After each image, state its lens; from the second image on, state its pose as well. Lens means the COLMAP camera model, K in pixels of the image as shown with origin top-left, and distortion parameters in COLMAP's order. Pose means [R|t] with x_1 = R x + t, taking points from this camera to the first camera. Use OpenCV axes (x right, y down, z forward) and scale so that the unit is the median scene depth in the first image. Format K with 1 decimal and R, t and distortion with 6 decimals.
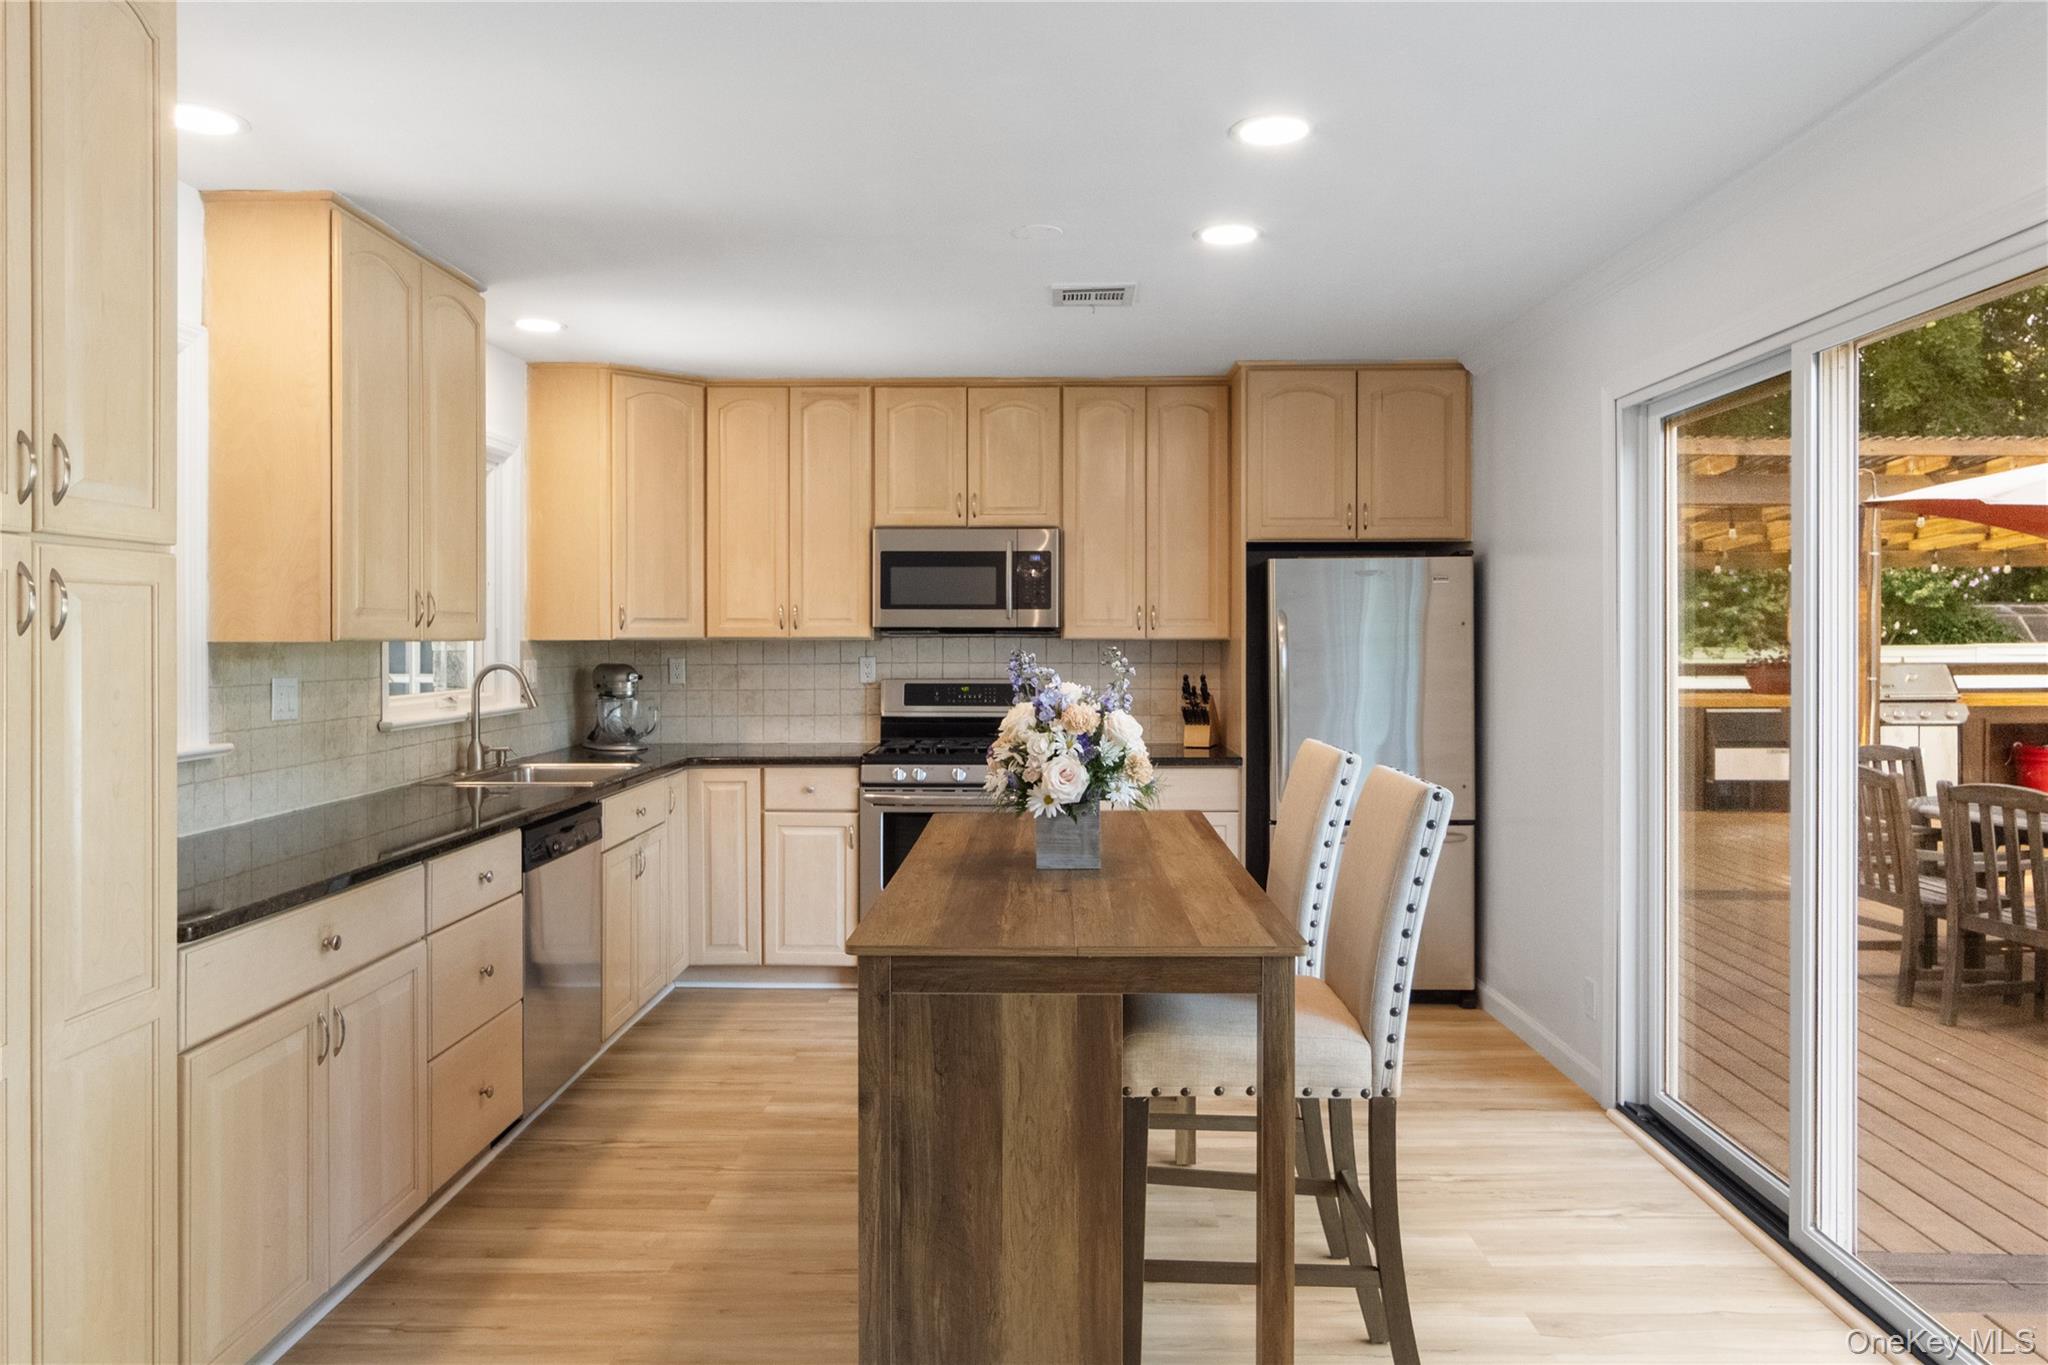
lens RADIAL K [[1320.5, 0, 1029.9], [0, 1320.5, 642.6], [0, 0, 1]] dist [-0.000806, 0.001031]
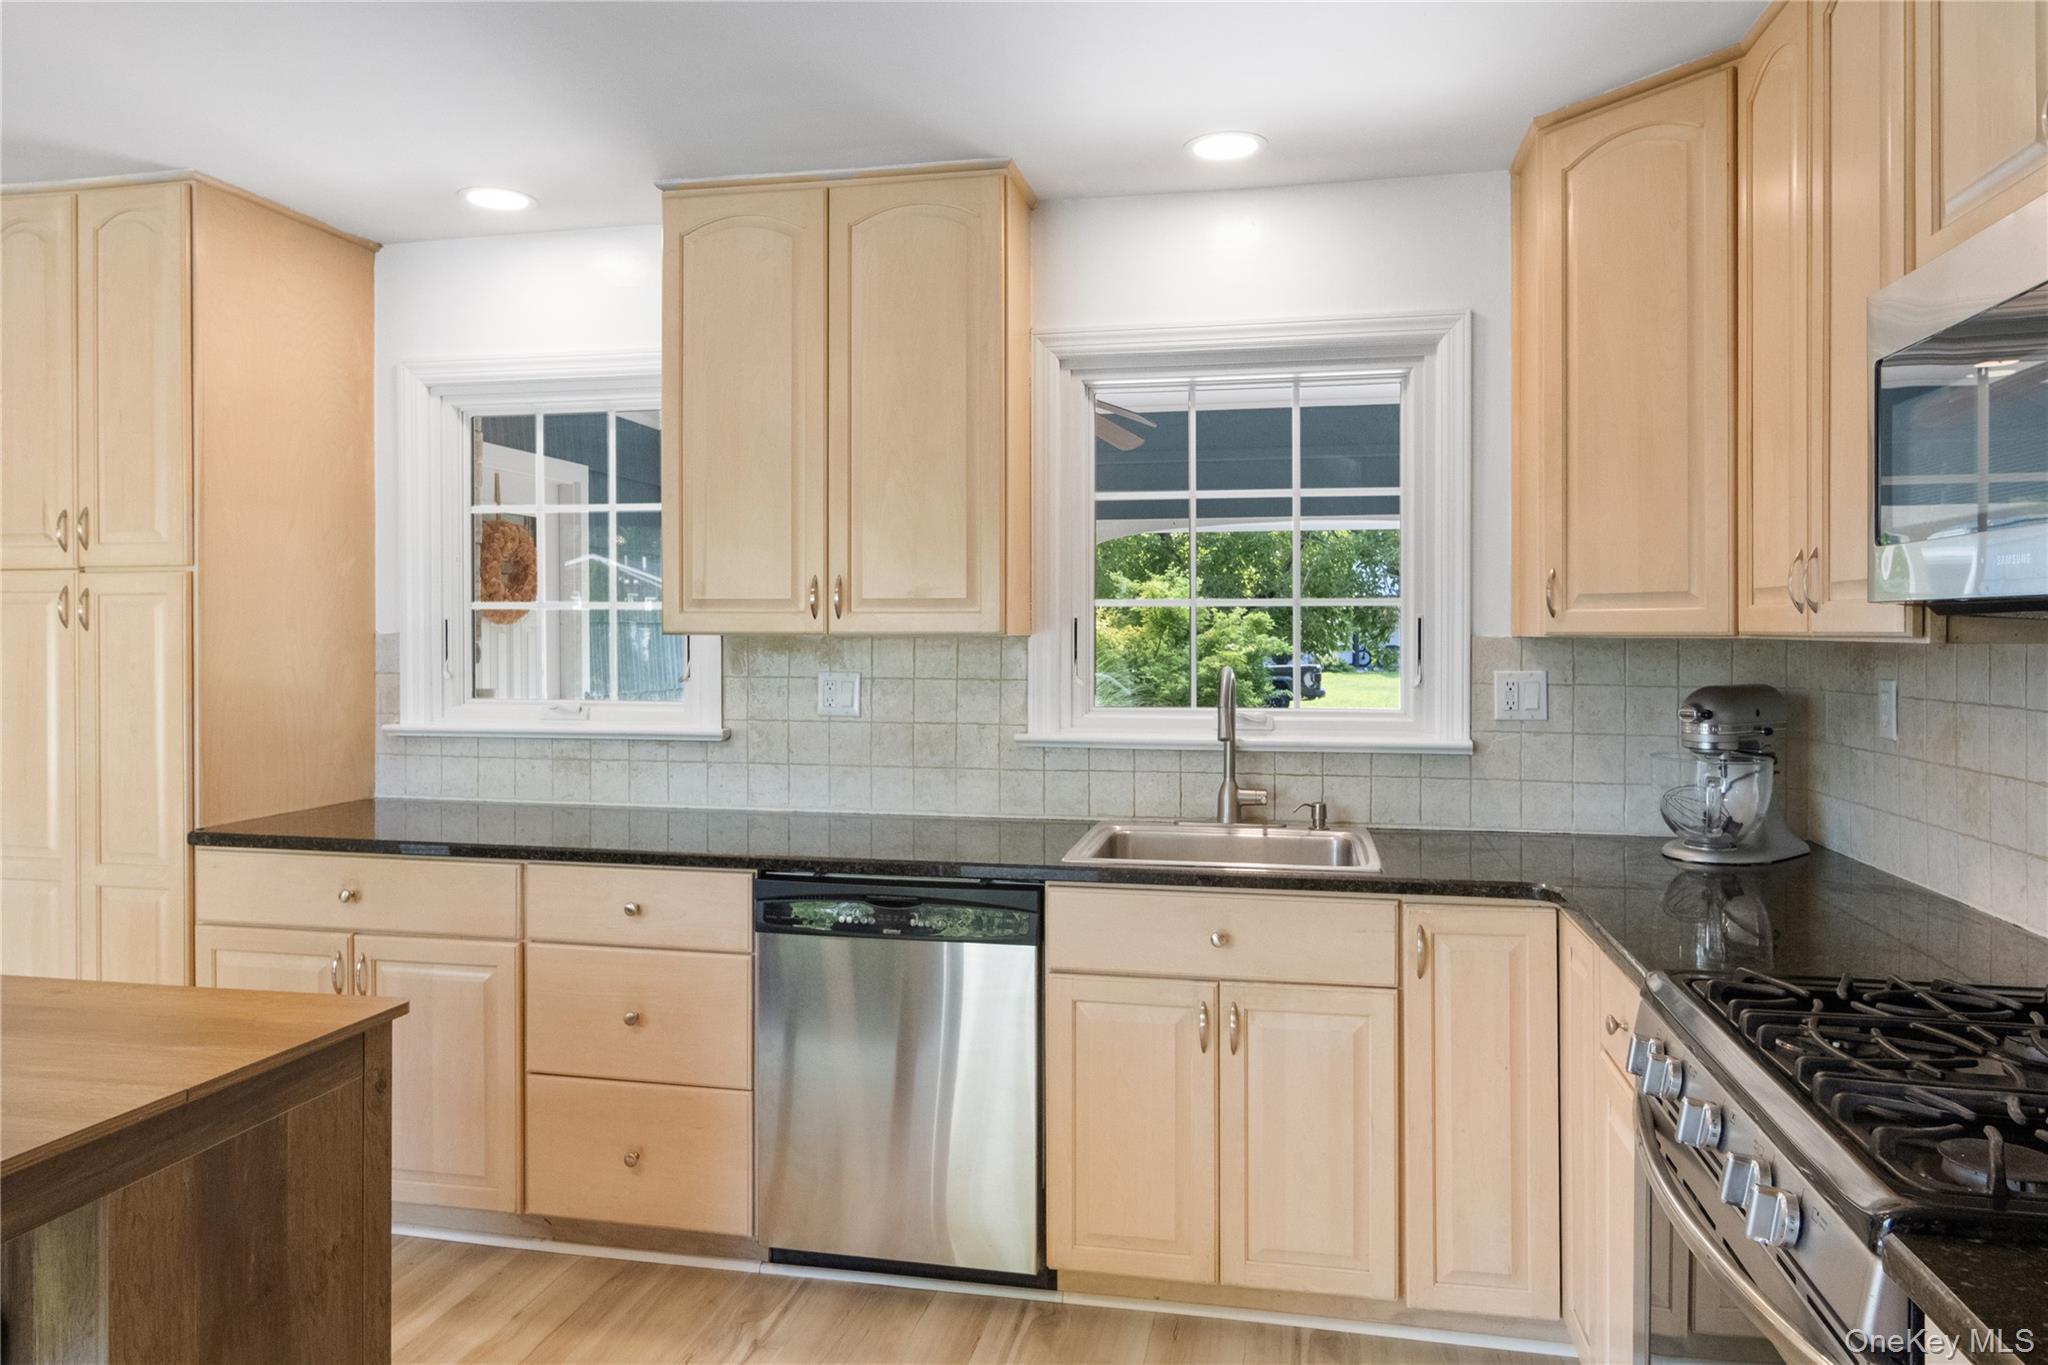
lens RADIAL K [[1320.5, 0, 1029.9], [0, 1320.5, 642.6], [0, 0, 1]] dist [-0.000806, 0.001031]
pose [[-0.186202, 0.012577, -0.982431, 0.343404], [-0.005674, 0.999888, 0.013875, -0.009016], [0.982495, 0.008158, -0.186110, 1.264723]]
